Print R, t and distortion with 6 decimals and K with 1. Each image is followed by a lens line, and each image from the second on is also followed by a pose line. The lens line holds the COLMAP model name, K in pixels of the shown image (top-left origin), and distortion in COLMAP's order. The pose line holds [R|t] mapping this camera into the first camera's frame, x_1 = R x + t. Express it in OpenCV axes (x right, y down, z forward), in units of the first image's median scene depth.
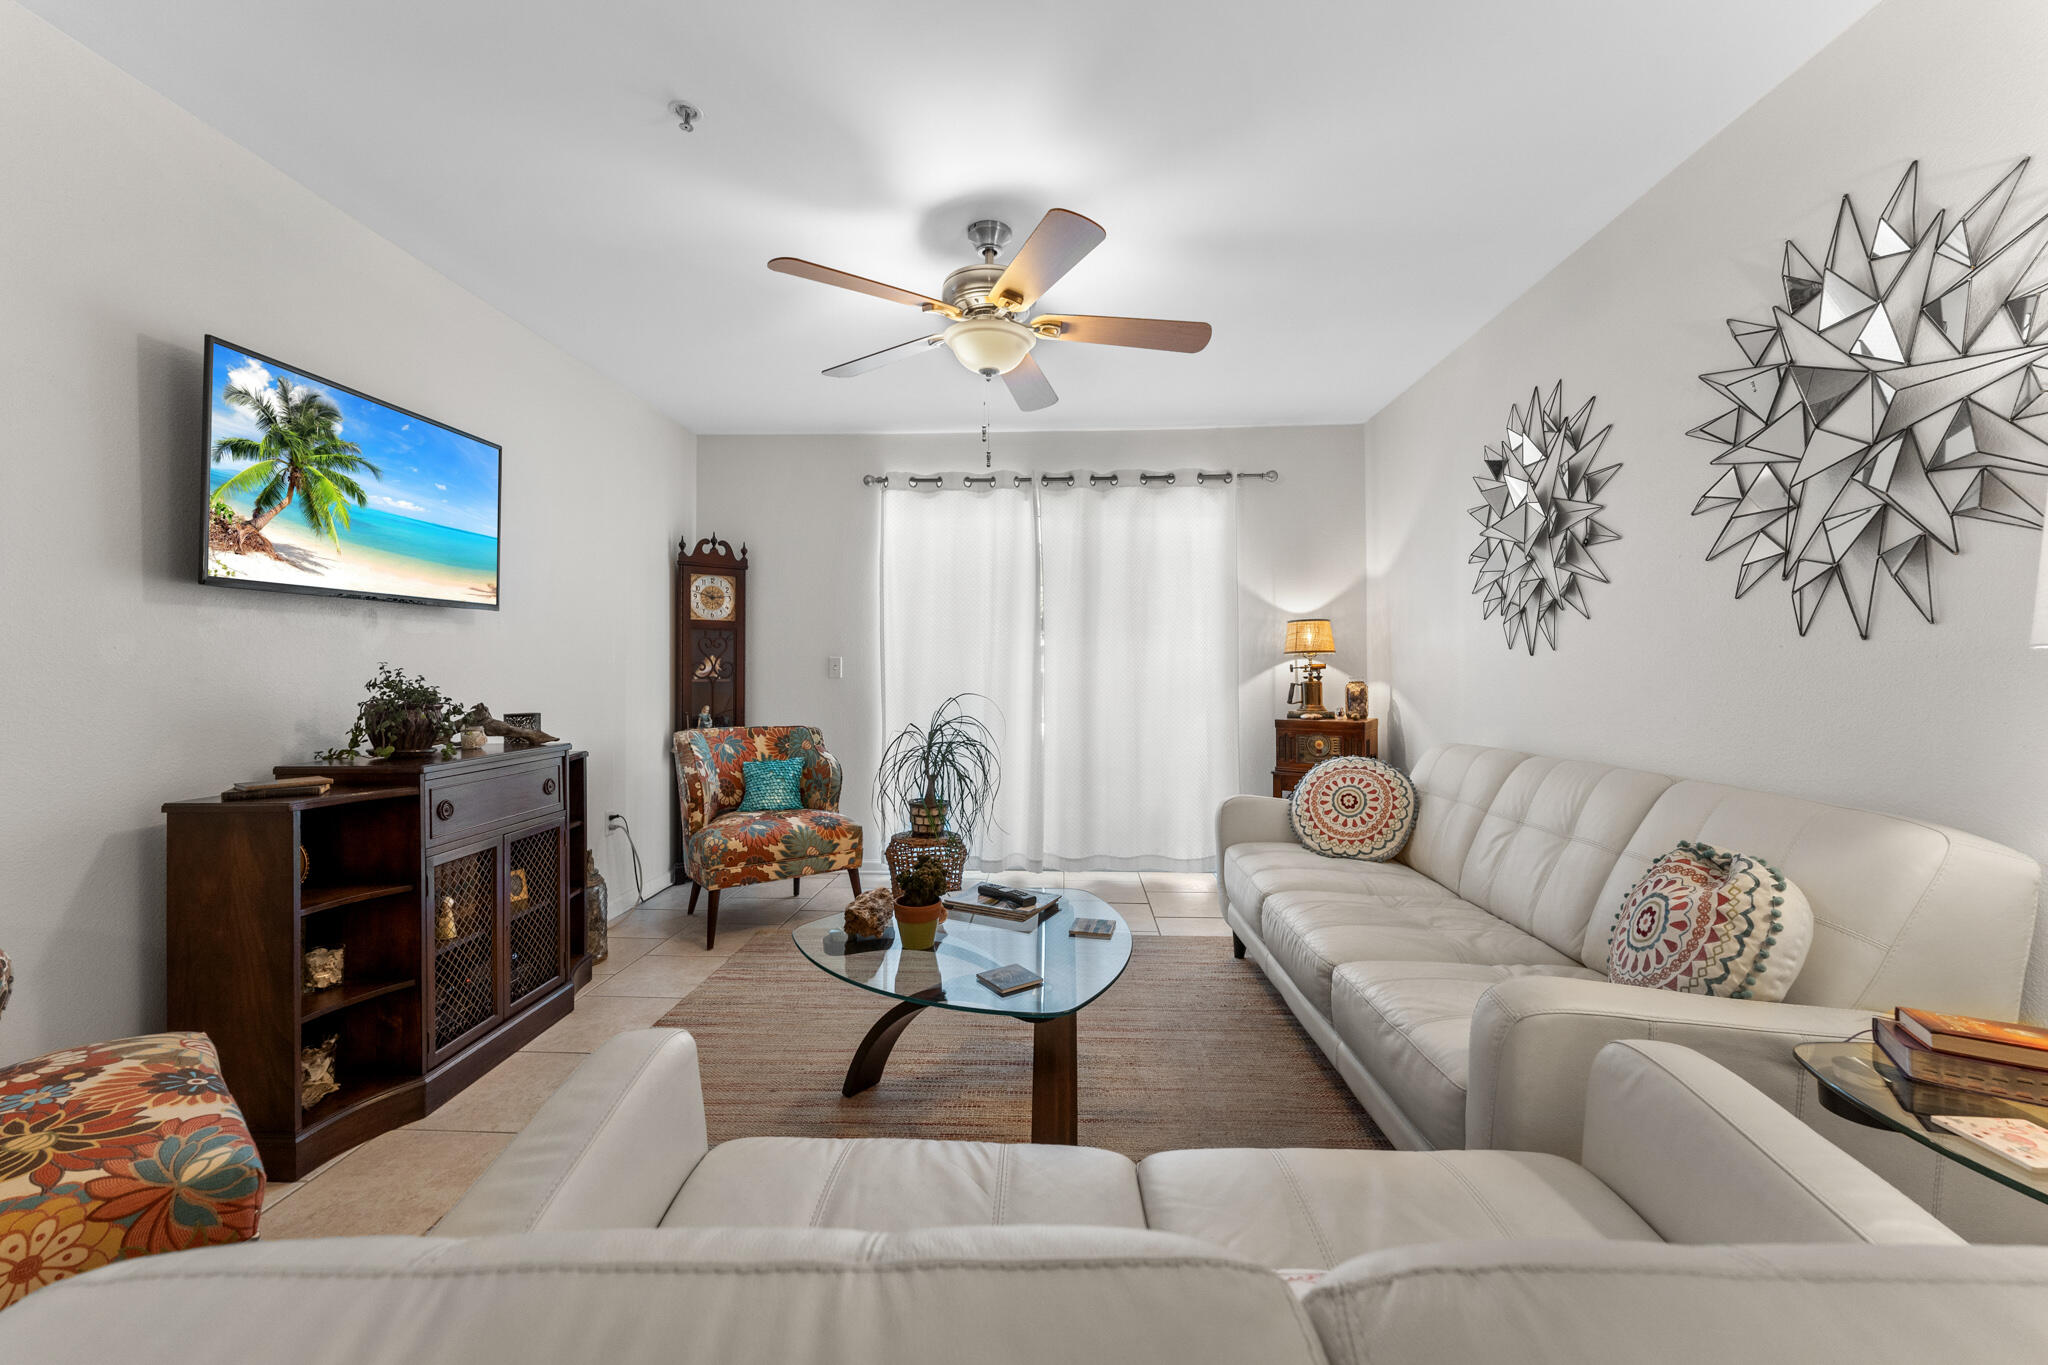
lens RADIAL K [[829.4, 0, 1015.0], [0, 829.4, 665.1], [0, 0, 1]] dist [0.001577, 0.000190]
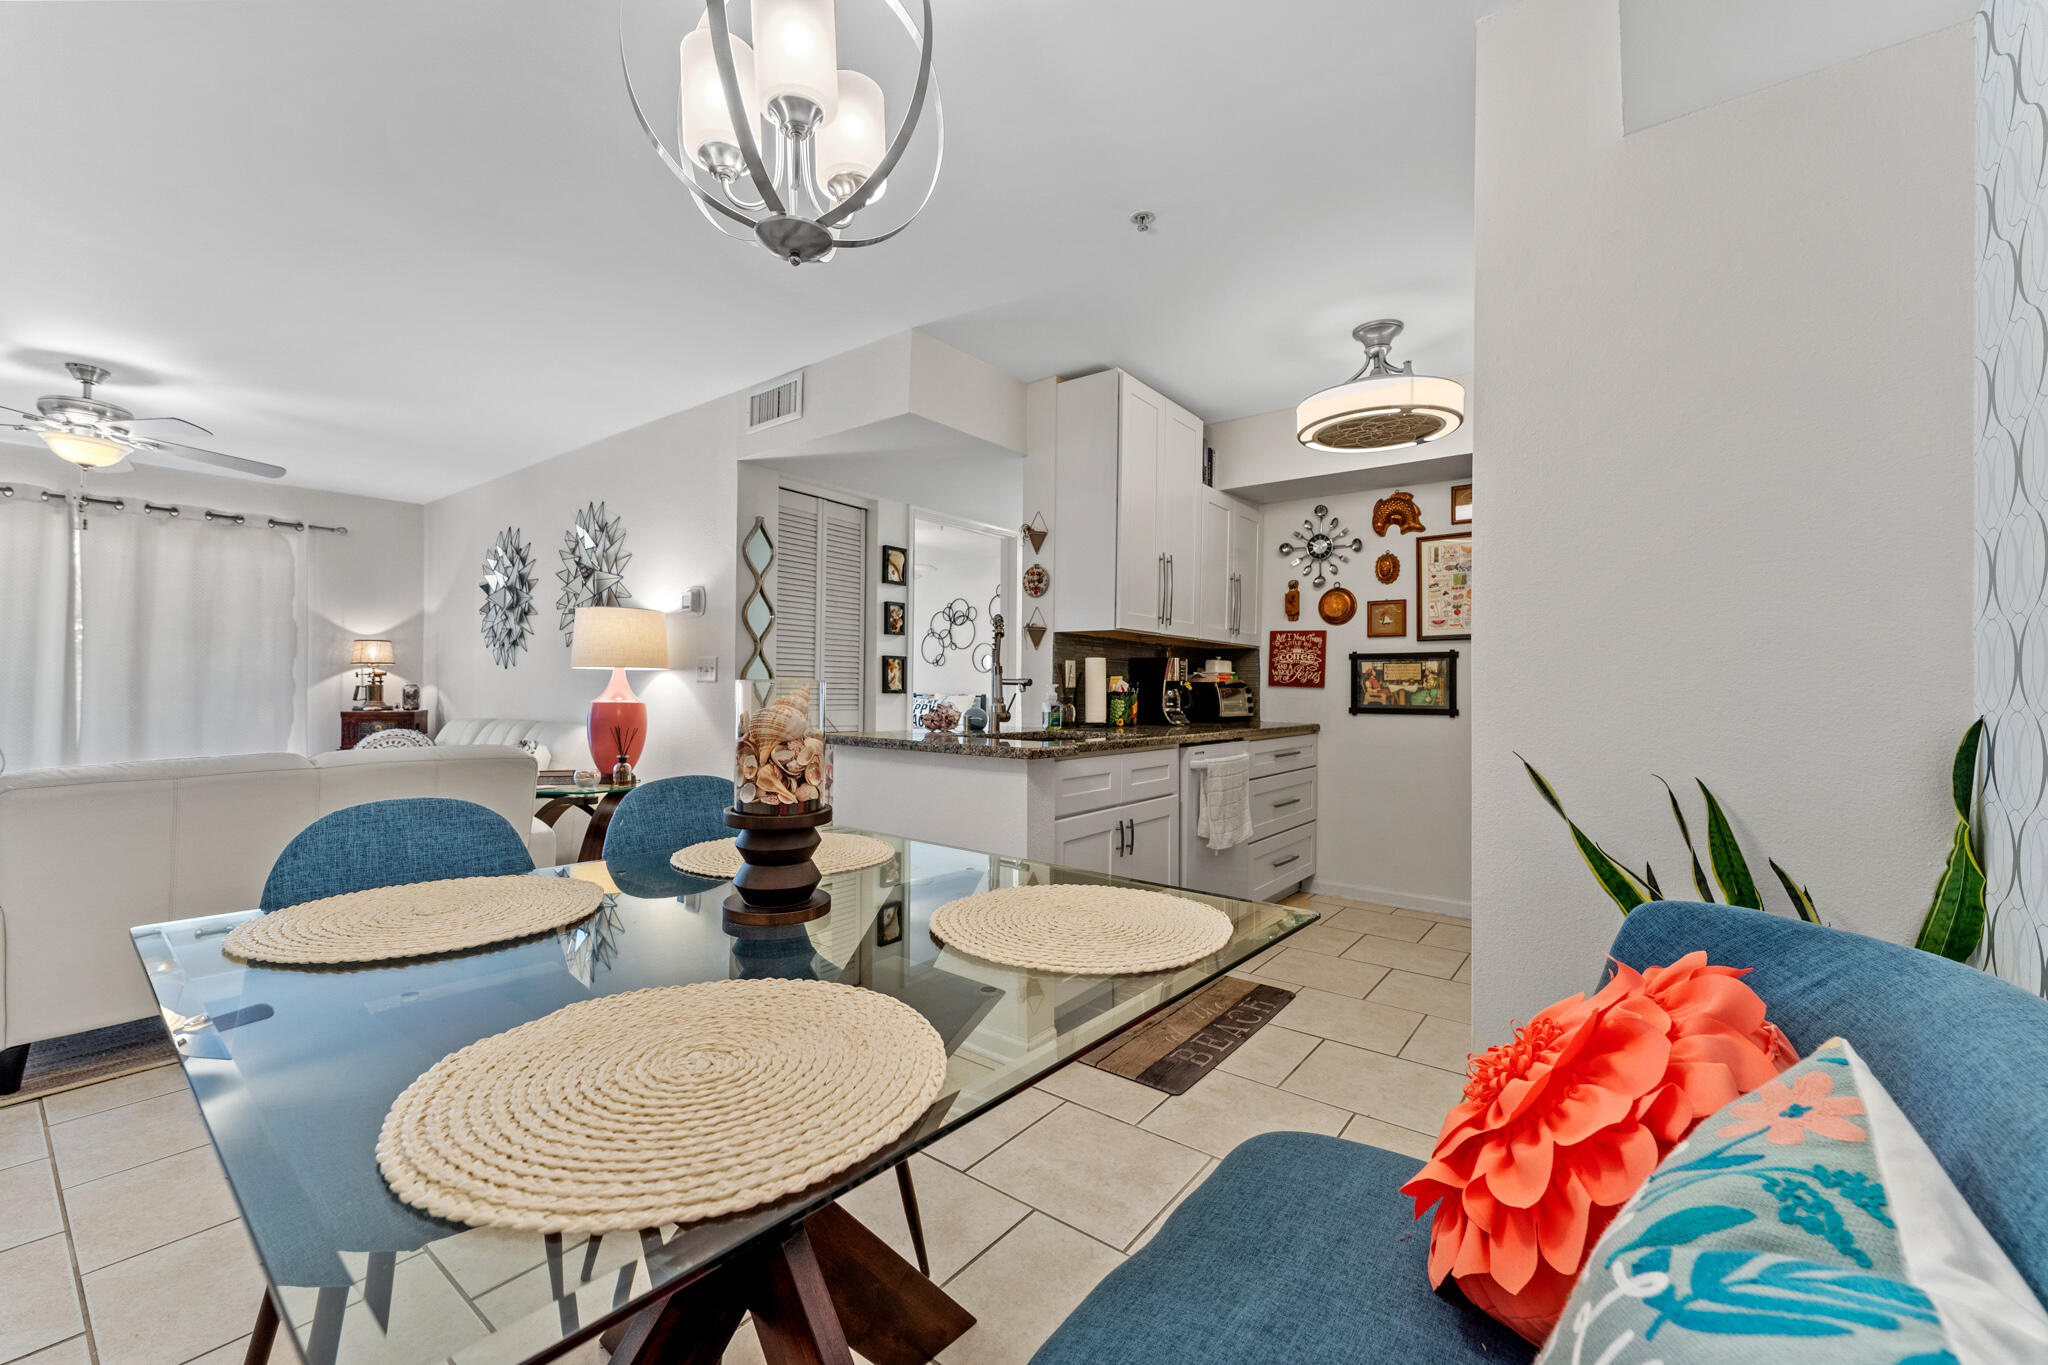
lens RADIAL K [[822.8, 0, 1024.0], [0, 822.8, 682.5], [0, 0, 1]] dist [0.005918, -0.000296]
pose [[0.564811, 0.012027, 0.825133, -0.245215], [-0.013774, 0.999892, -0.005145, 0.012598], [-0.825105, -0.008459, 0.564916, -0.979890]]
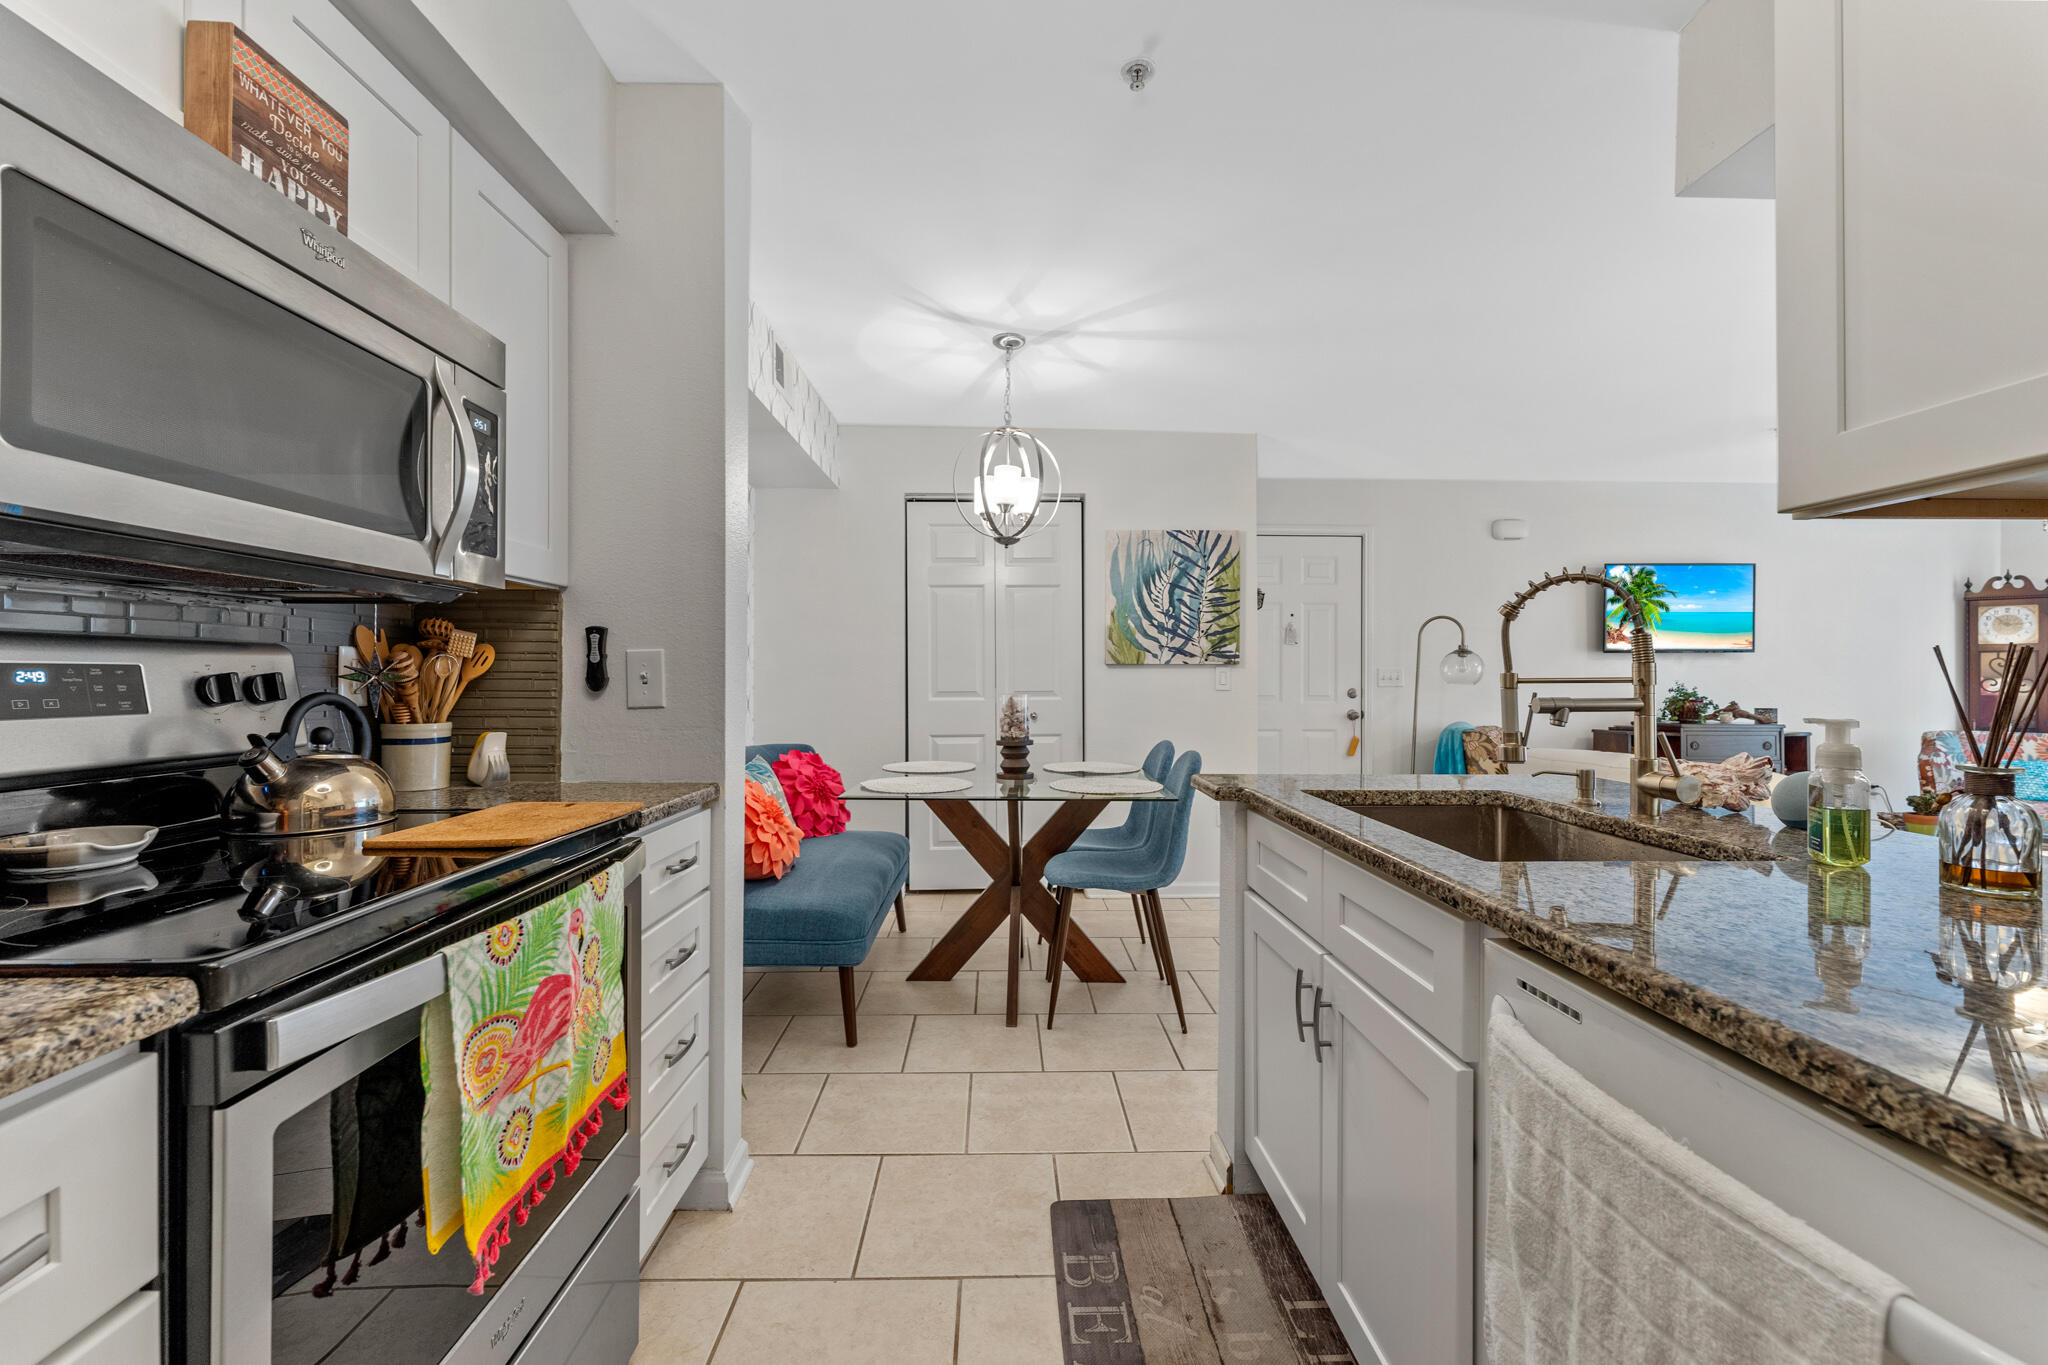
lens RADIAL K [[820.3, 0, 1024.9], [0, 820.3, 676.6], [0, 0, 1]] dist [0.005201, 0.000399]
pose [[0.088999, -0.000598, -0.996032, 1.030317], [-0.000079, 1.000000, -0.000608, -0.008808], [0.996032, 0.000133, 0.088999, -0.755548]]
